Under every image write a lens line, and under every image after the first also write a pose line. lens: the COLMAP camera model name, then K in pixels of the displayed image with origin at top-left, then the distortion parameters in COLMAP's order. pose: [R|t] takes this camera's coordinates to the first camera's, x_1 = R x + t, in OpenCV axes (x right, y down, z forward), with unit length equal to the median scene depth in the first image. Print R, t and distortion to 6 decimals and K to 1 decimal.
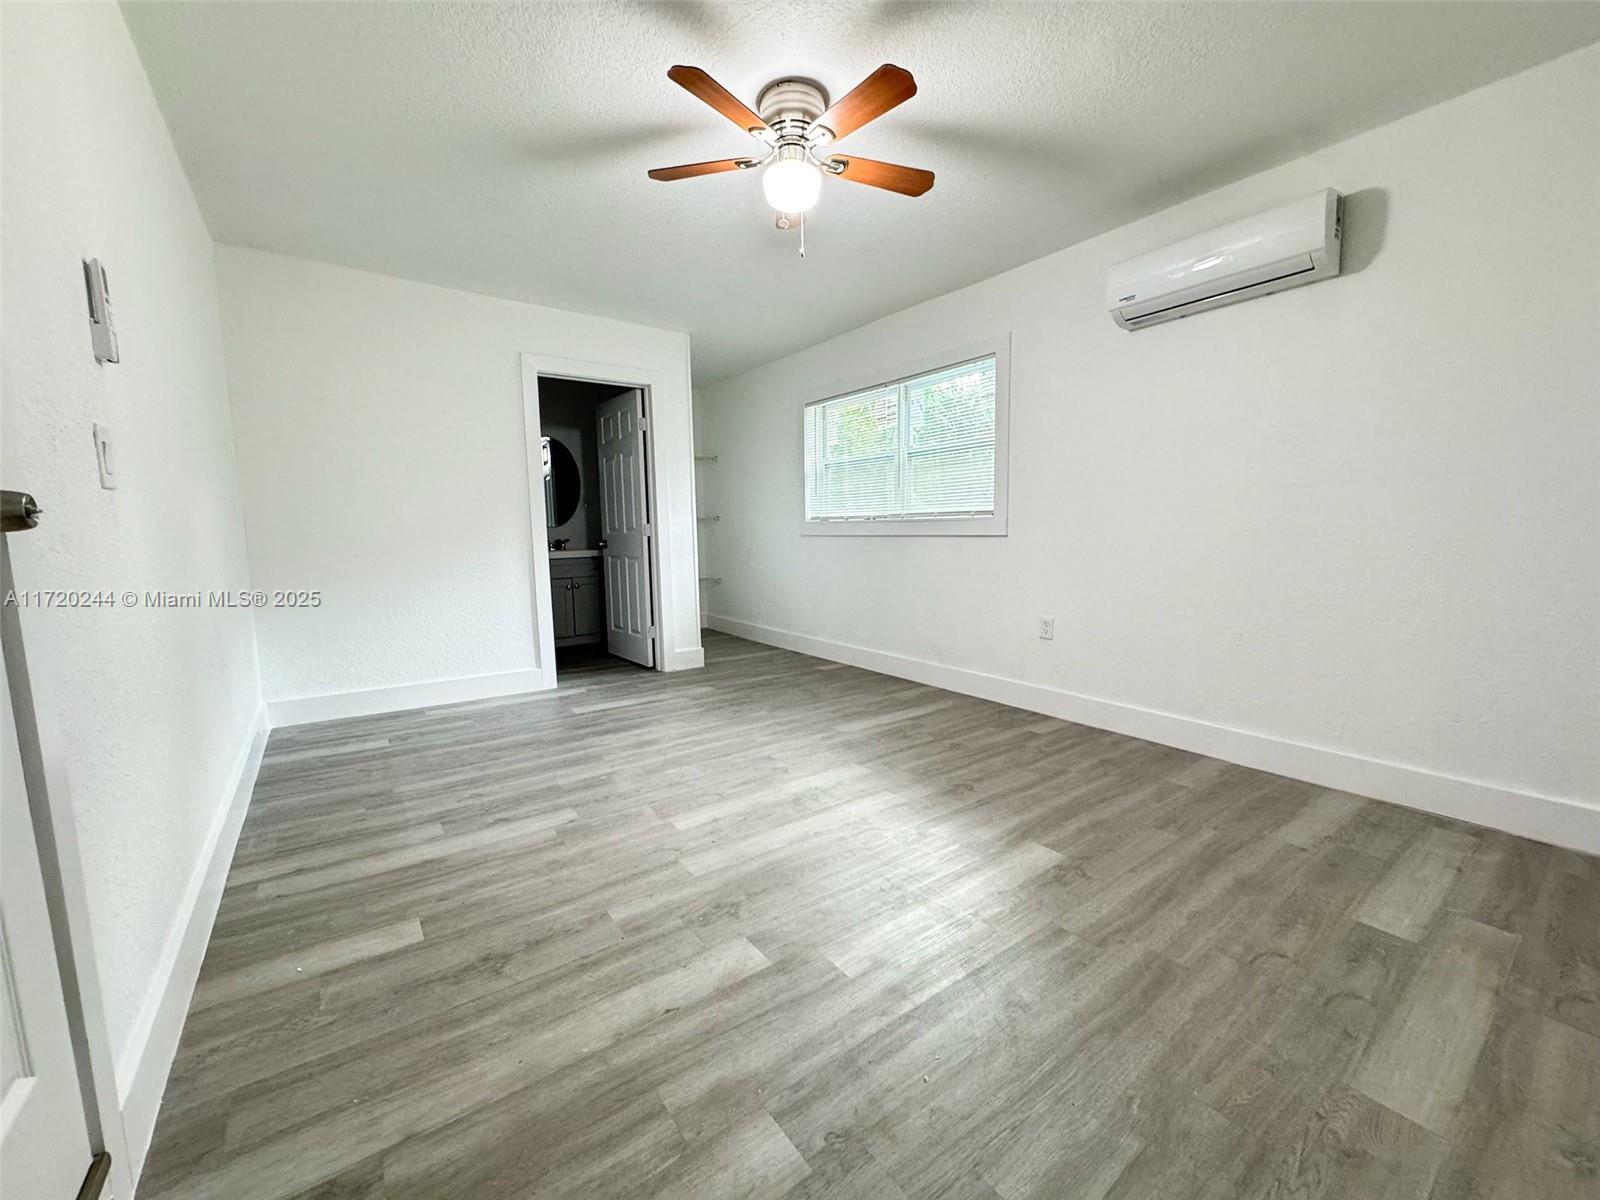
lens RADIAL K [[639.1, 0, 796.5], [0, 639.1, 599.2], [0, 0, 1]] dist [-0.003113, 0.000530]
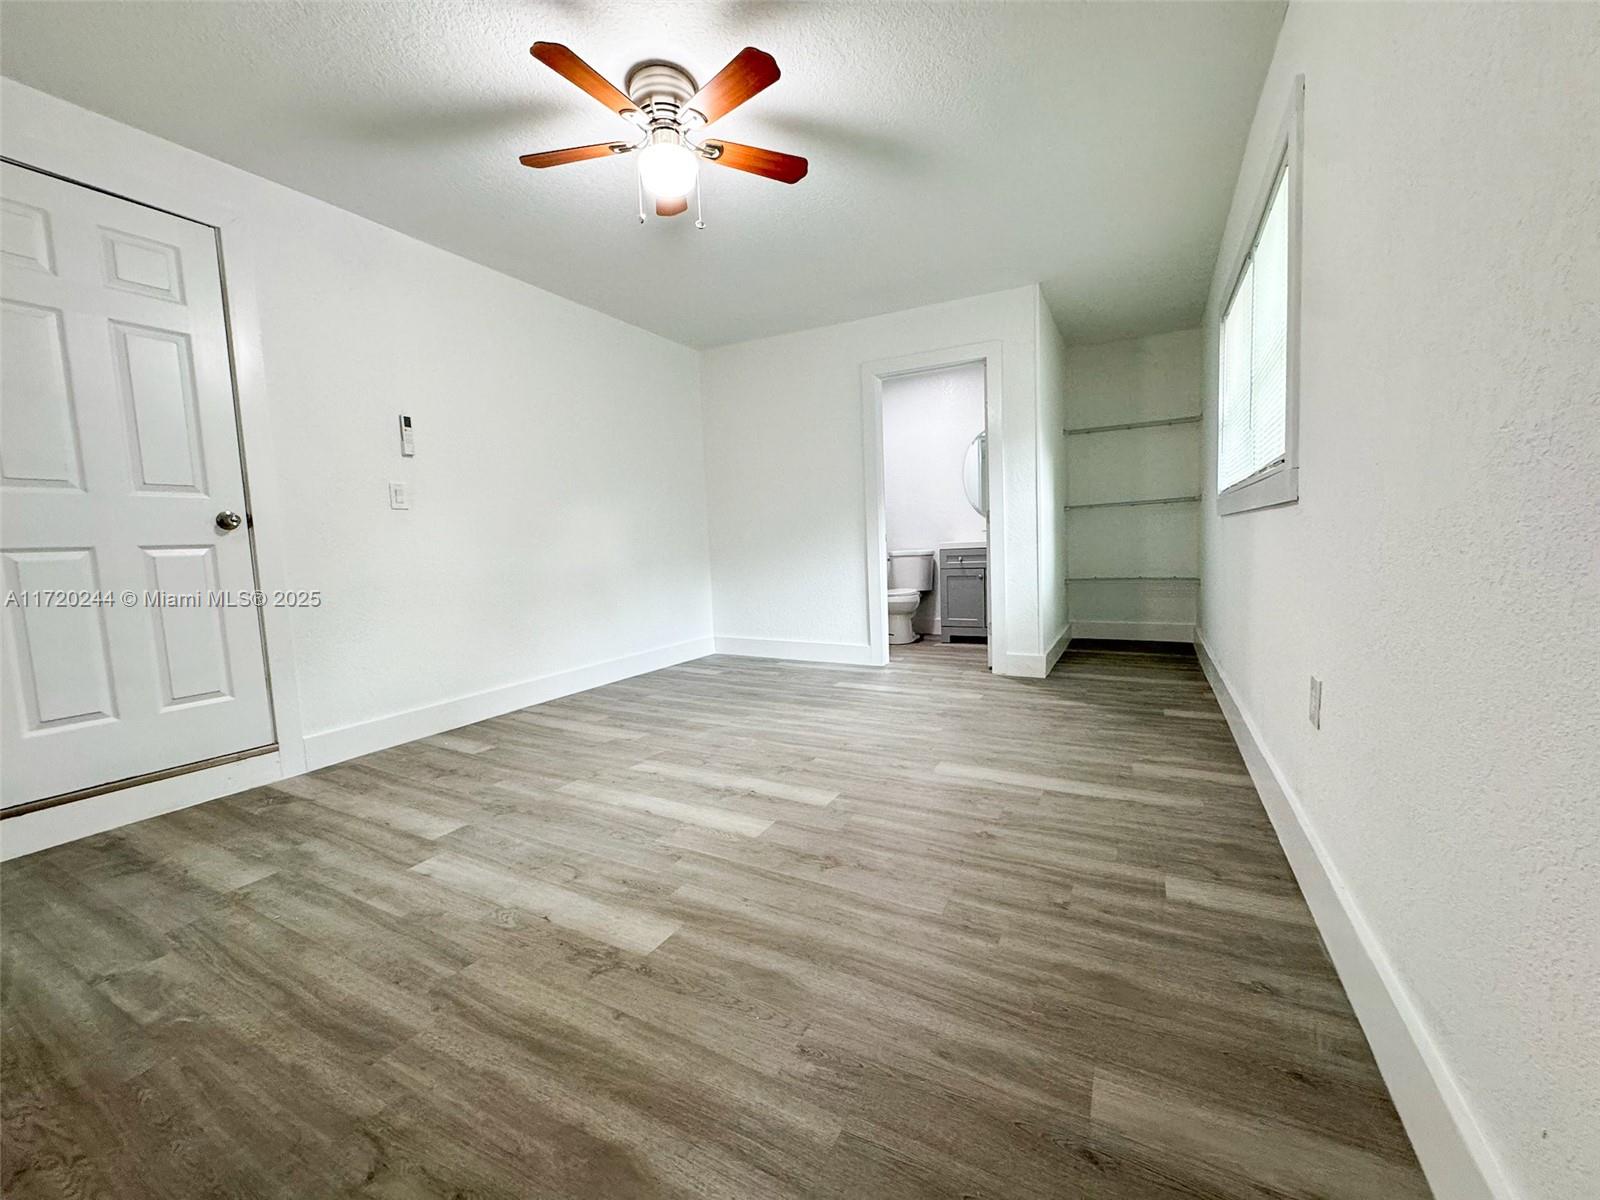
lens RADIAL K [[639.1, 0, 796.5], [0, 639.1, 599.2], [0, 0, 1]] dist [-0.003113, 0.000530]
pose [[0.432062, 0.077161, -0.898537, 0.910491], [-0.071699, 0.996118, 0.051064, -0.033590], [0.898989, 0.042361, 0.435917, 0.678305]]
